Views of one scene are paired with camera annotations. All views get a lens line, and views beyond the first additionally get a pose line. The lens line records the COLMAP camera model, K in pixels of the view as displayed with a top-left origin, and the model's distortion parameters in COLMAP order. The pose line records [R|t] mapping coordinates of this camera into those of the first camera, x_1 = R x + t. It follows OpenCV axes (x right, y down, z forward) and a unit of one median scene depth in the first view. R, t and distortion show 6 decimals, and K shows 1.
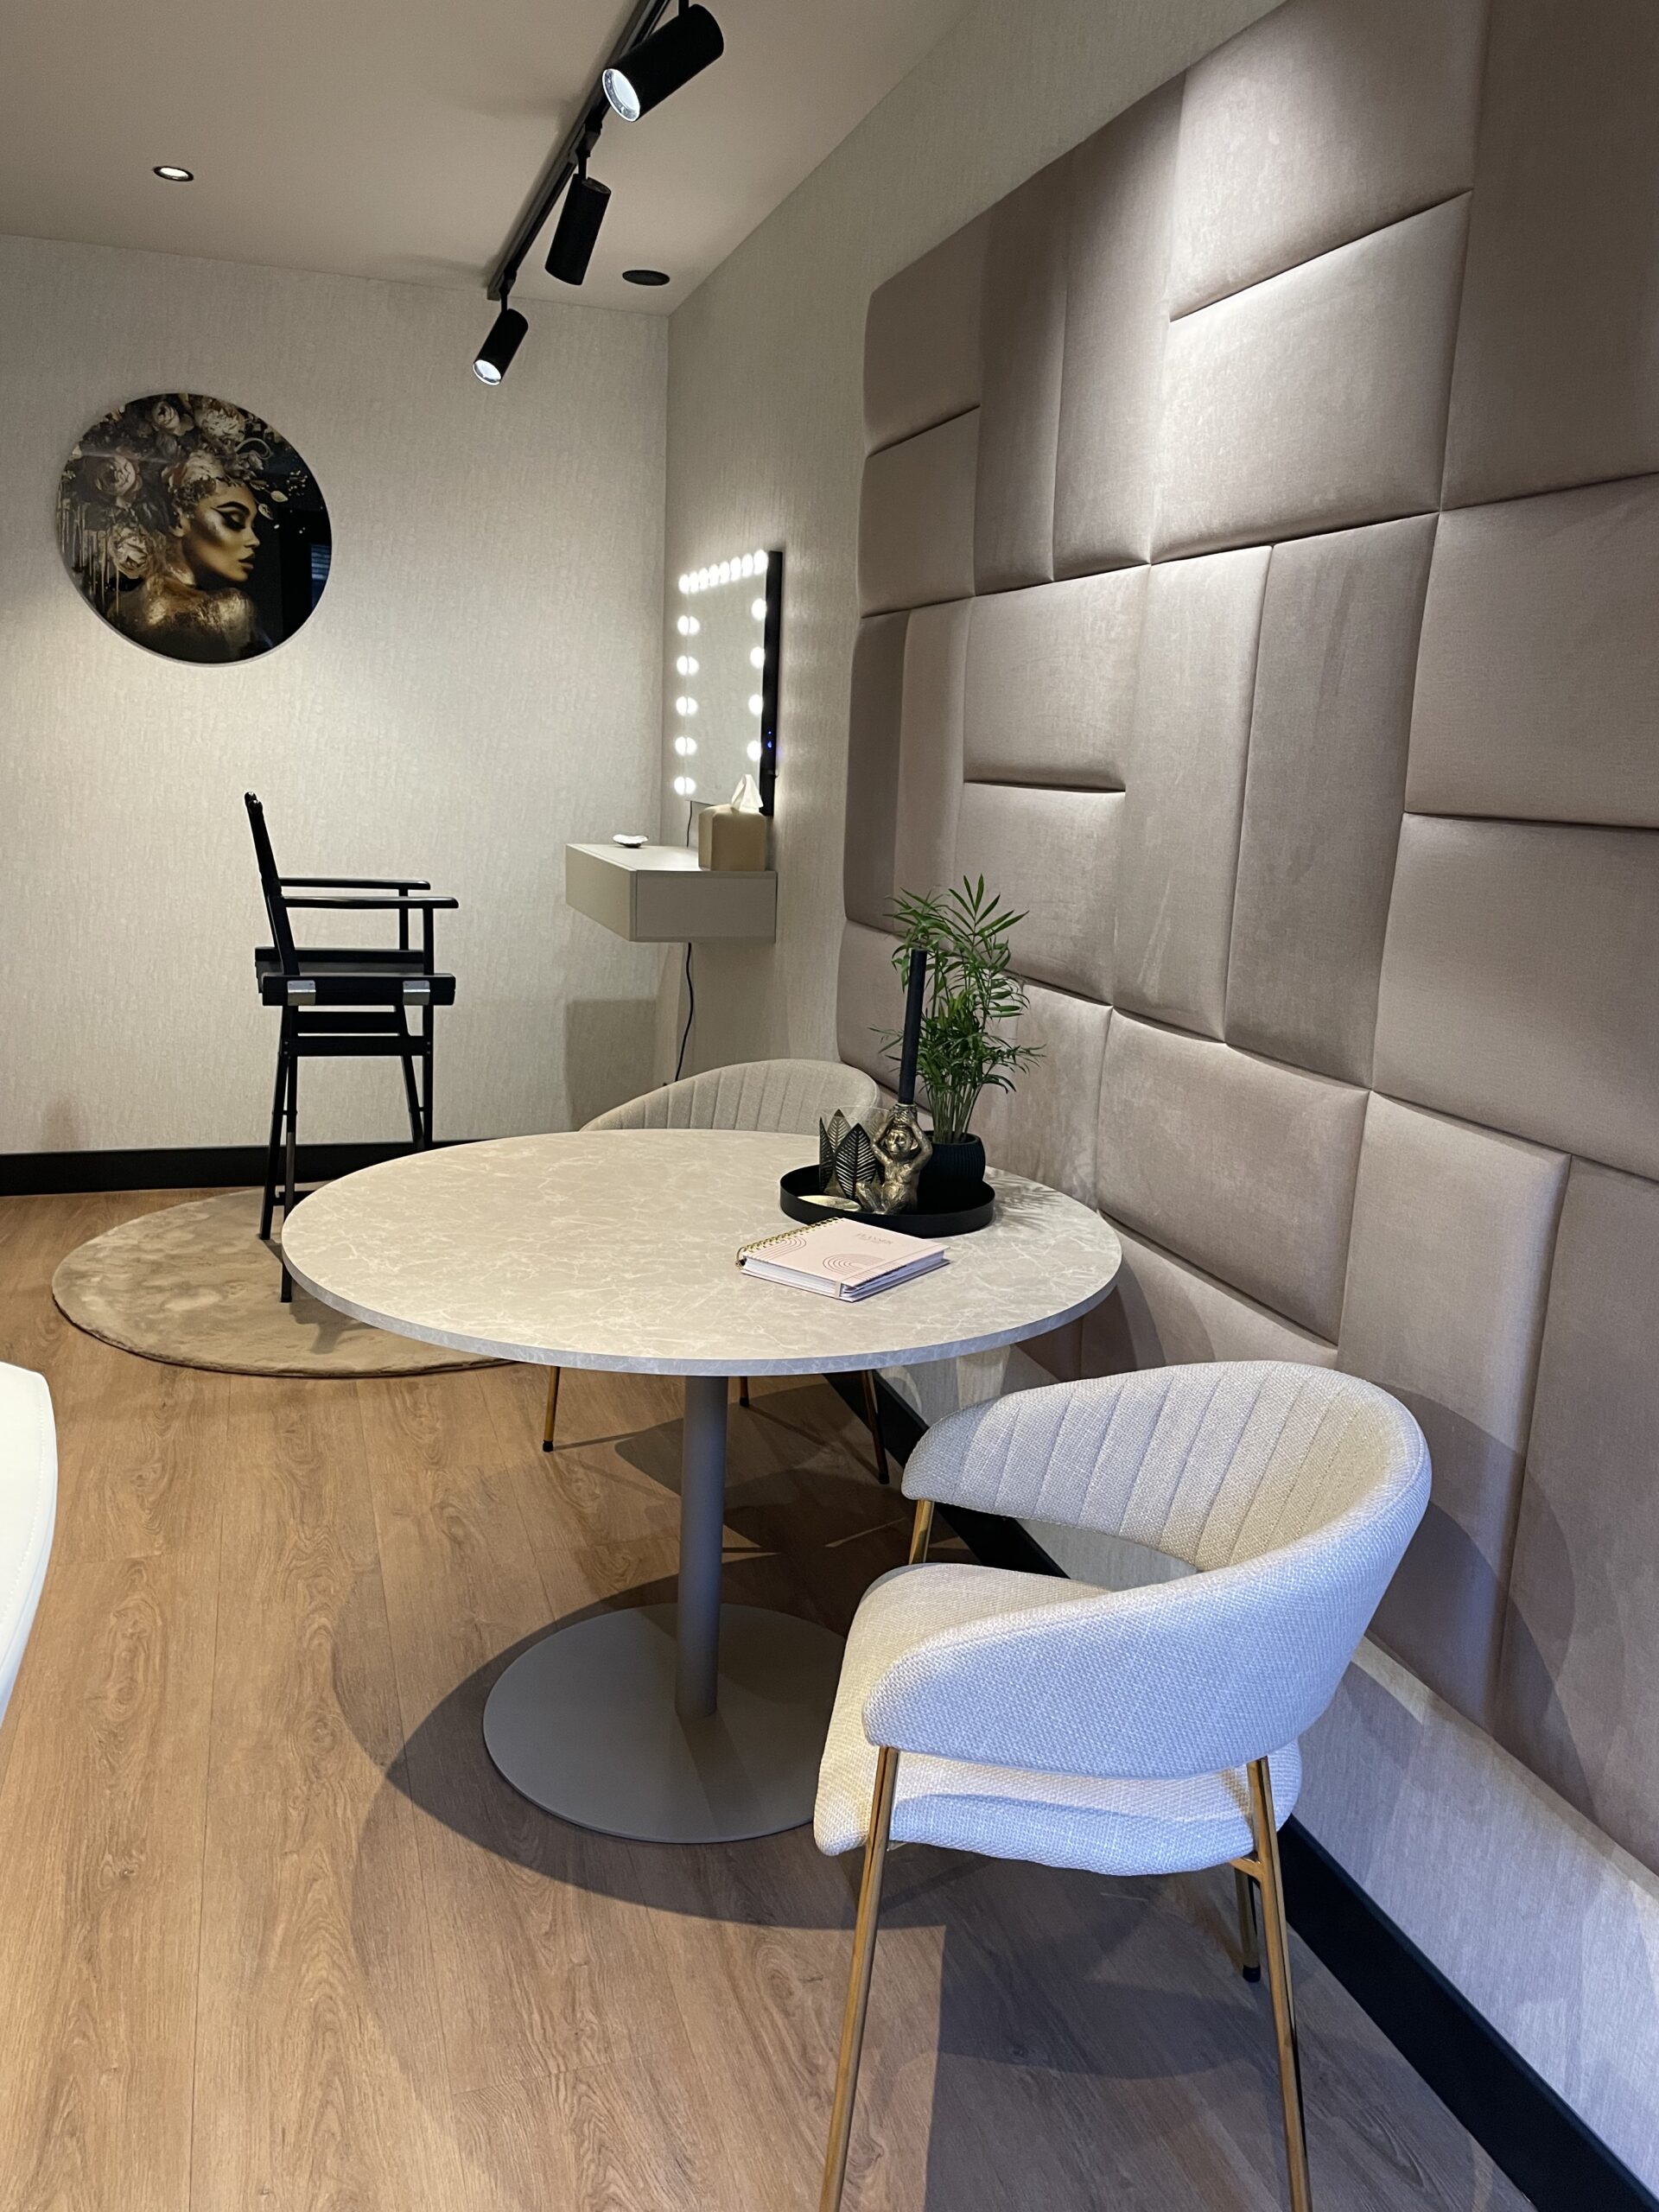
lens RADIAL K [[1681.3, 0, 839.6], [0, 1681.3, 1110.1], [0, 0, 1]] dist [0.057428, -0.052161]
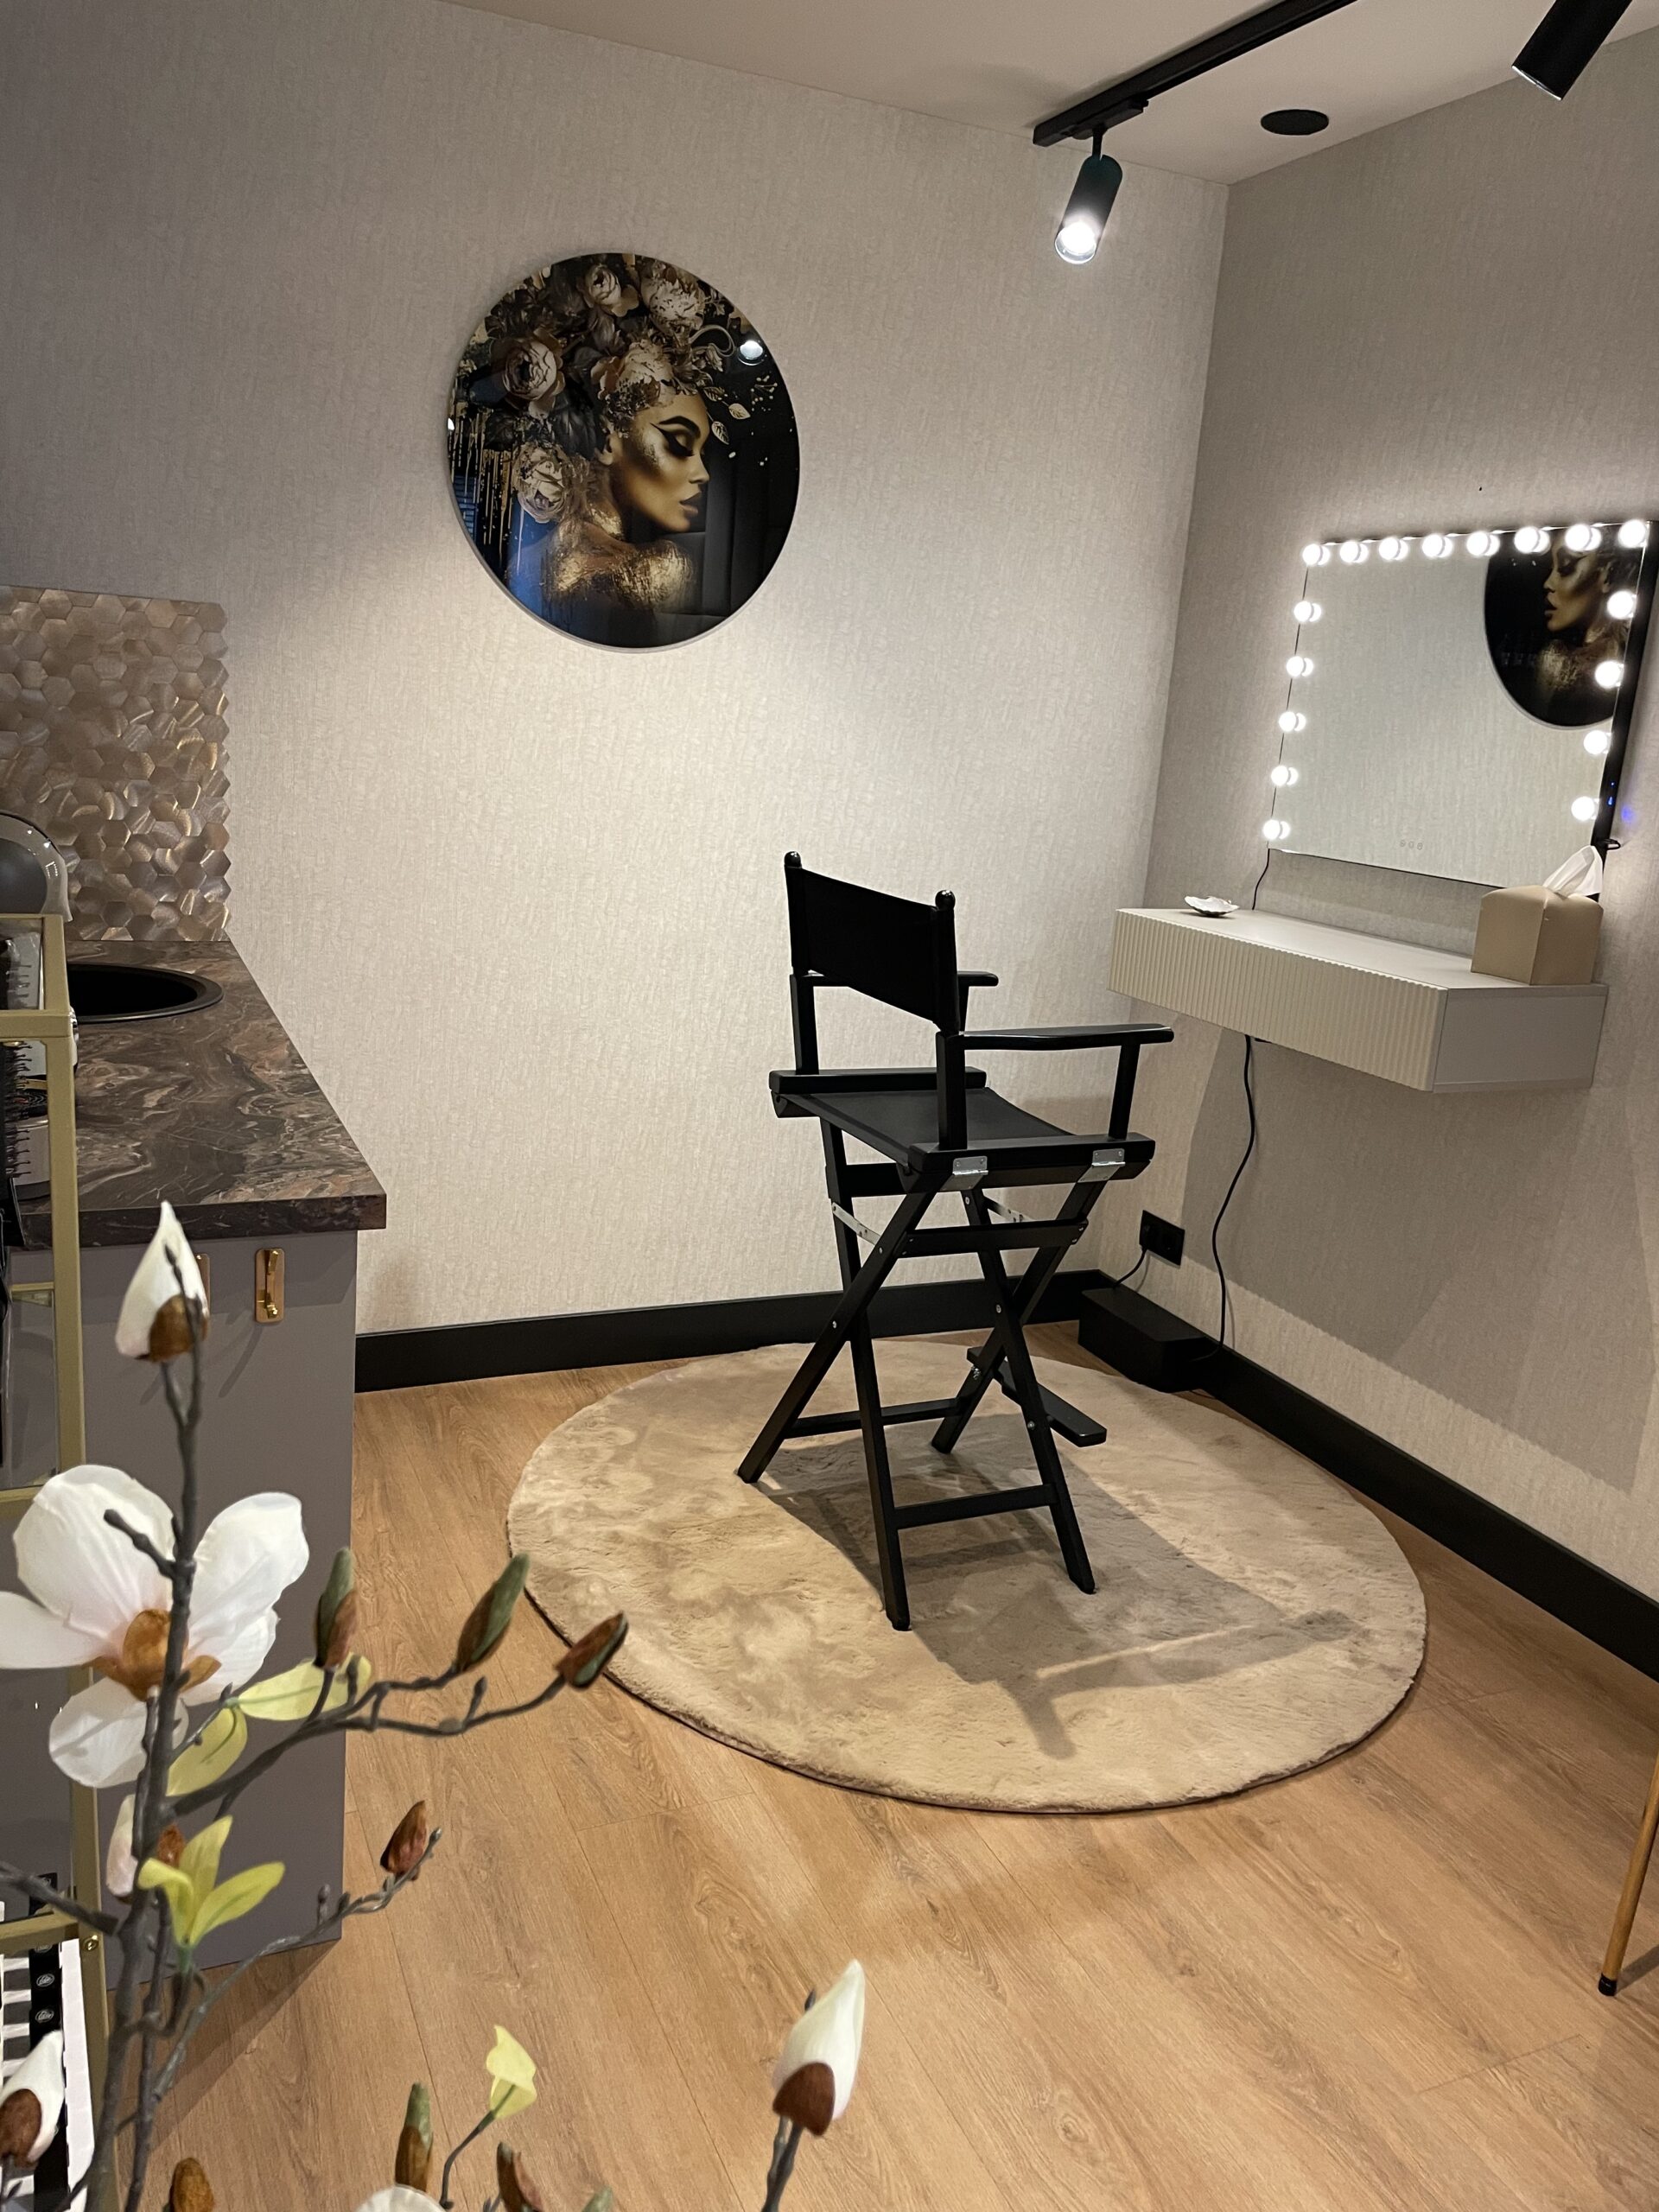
lens RADIAL K [[1681.3, 0, 821.0], [0, 1681.3, 1087.0], [0, 0, 1]] dist [0.057428, -0.052161]
pose [[0.994606, 0.005561, 0.103574, -0.374309], [-0.007899, 0.999723, 0.022178, -0.099812], [-0.103422, -0.022877, 0.994374, 0.299832]]
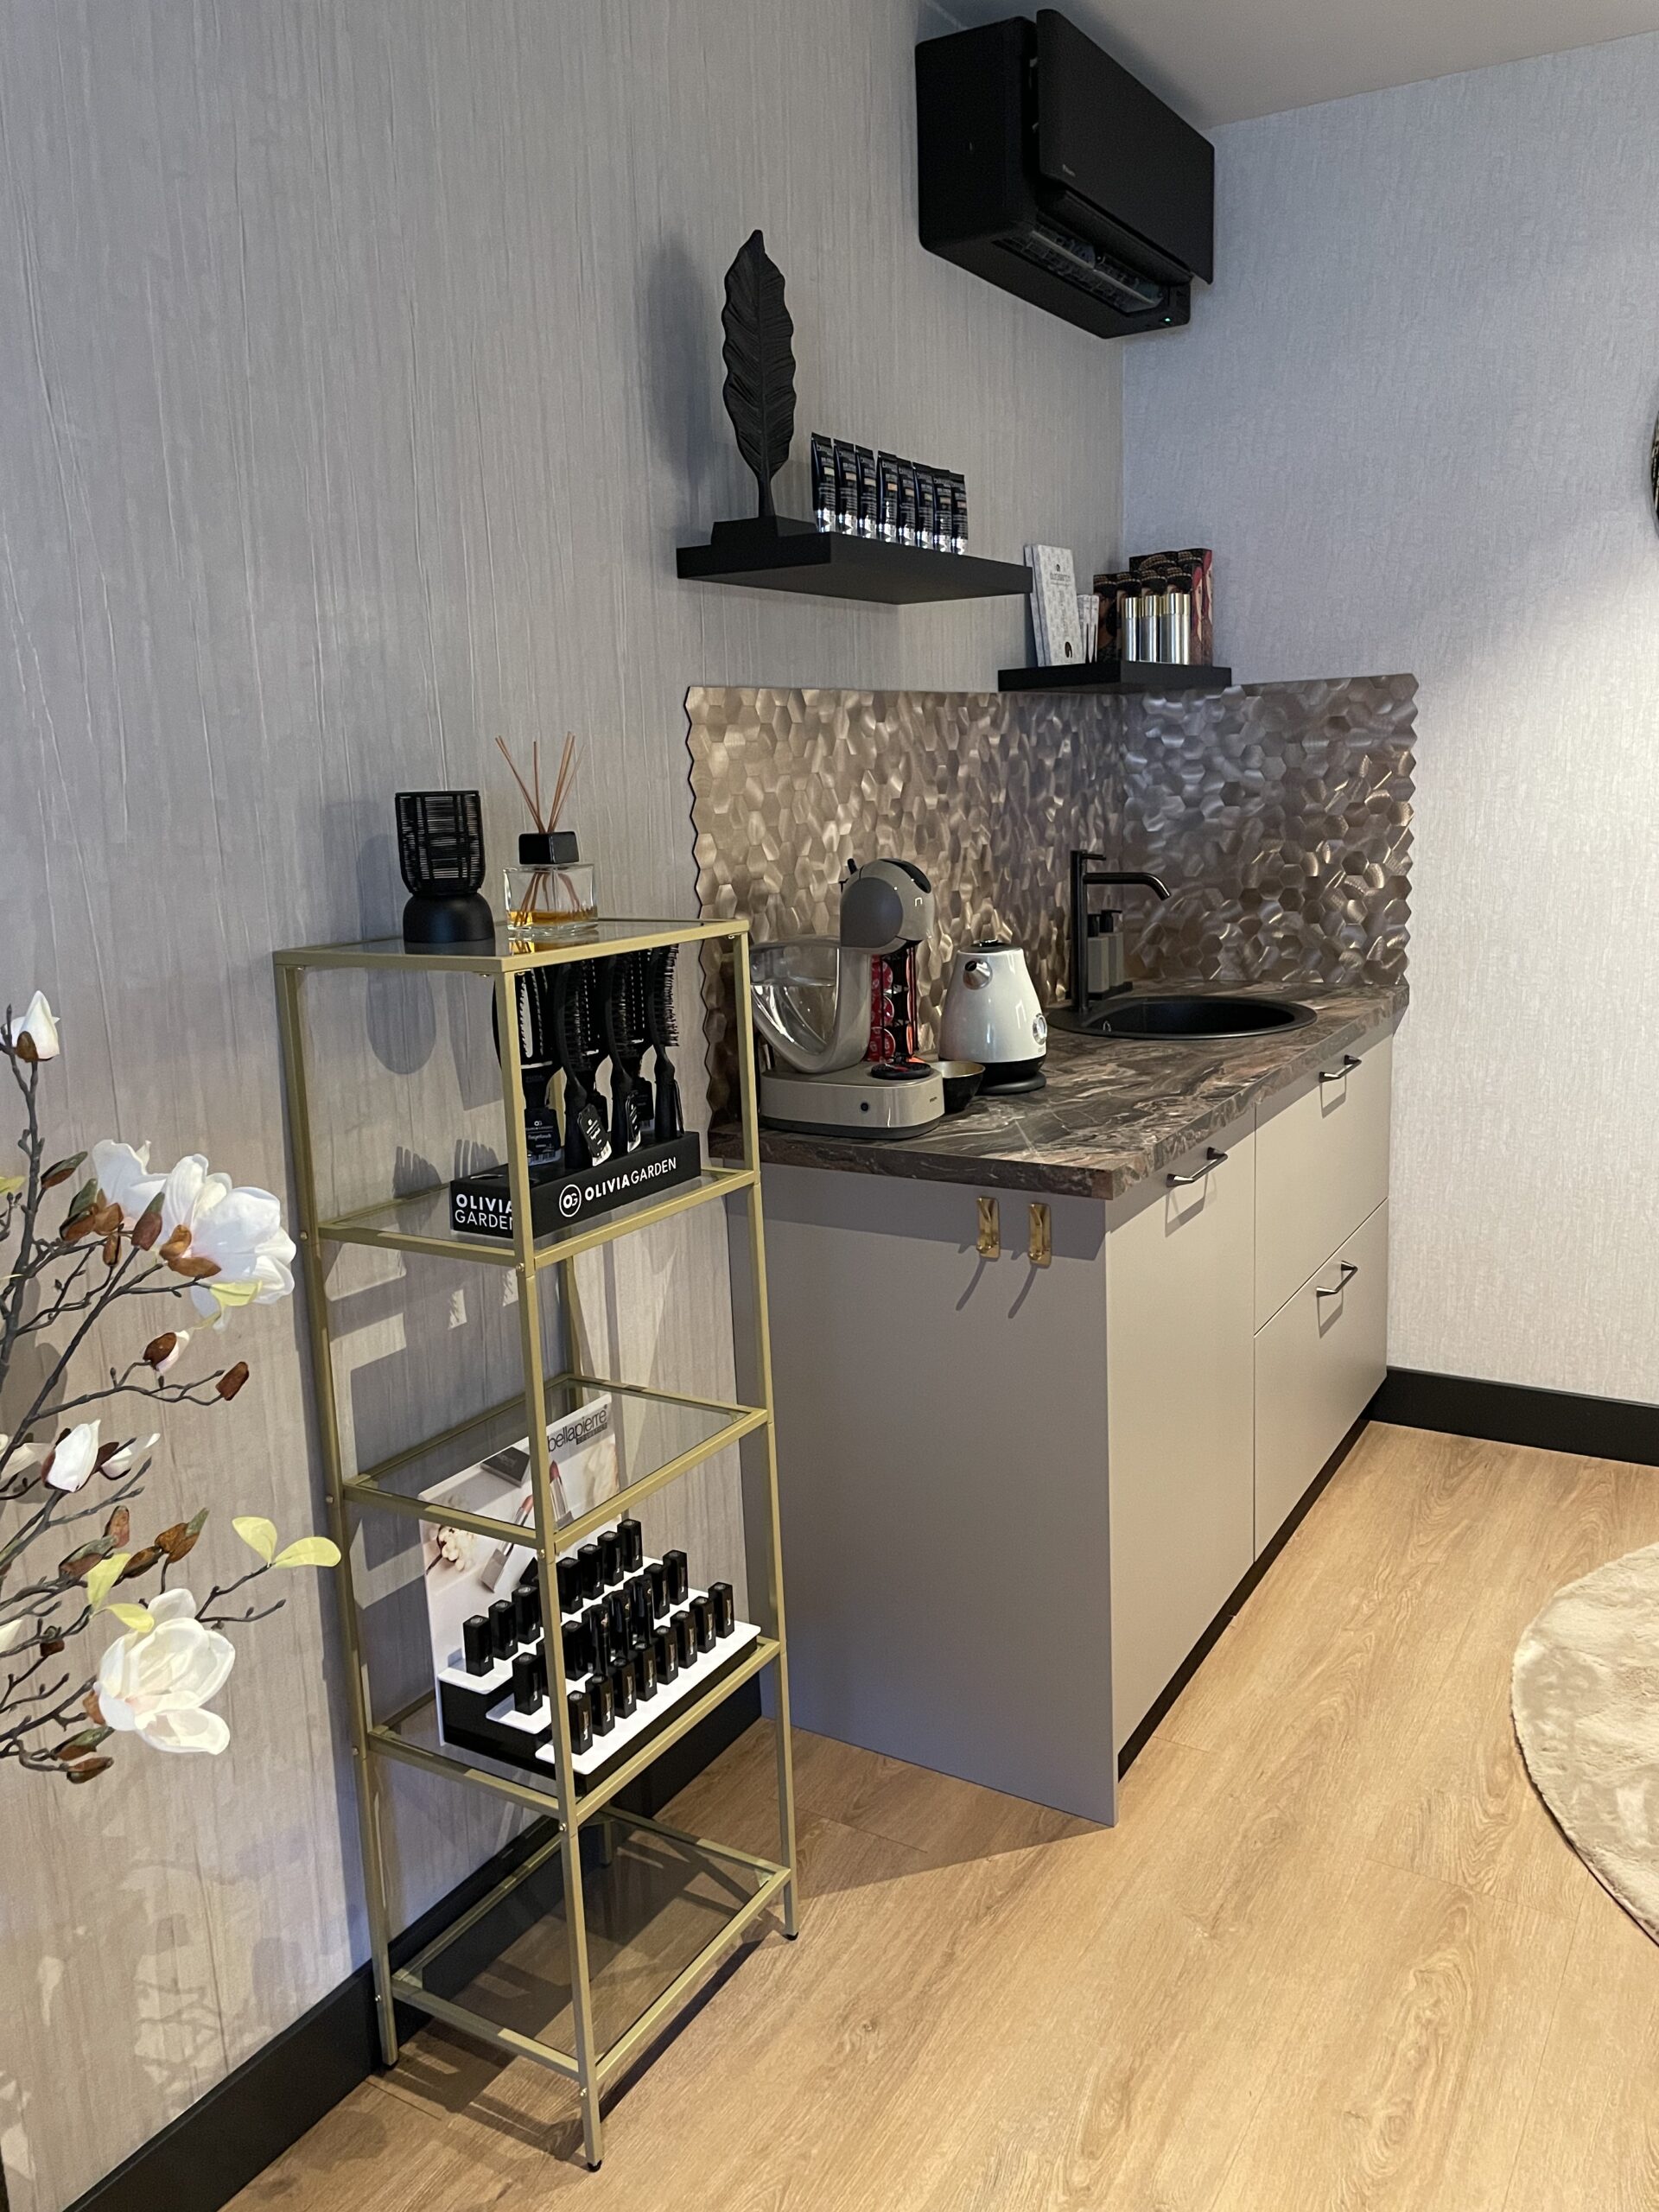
lens RADIAL K [[1681.3, 0, 826.2], [0, 1681.3, 1091.2], [0, 0, 1]] dist [0.057428, -0.052161]
pose [[0.648946, 0.078157, -0.756809, -0.148475], [-0.090513, 0.995576, 0.025203, -0.091513], [0.755431, 0.052146, 0.653150, 0.340337]]
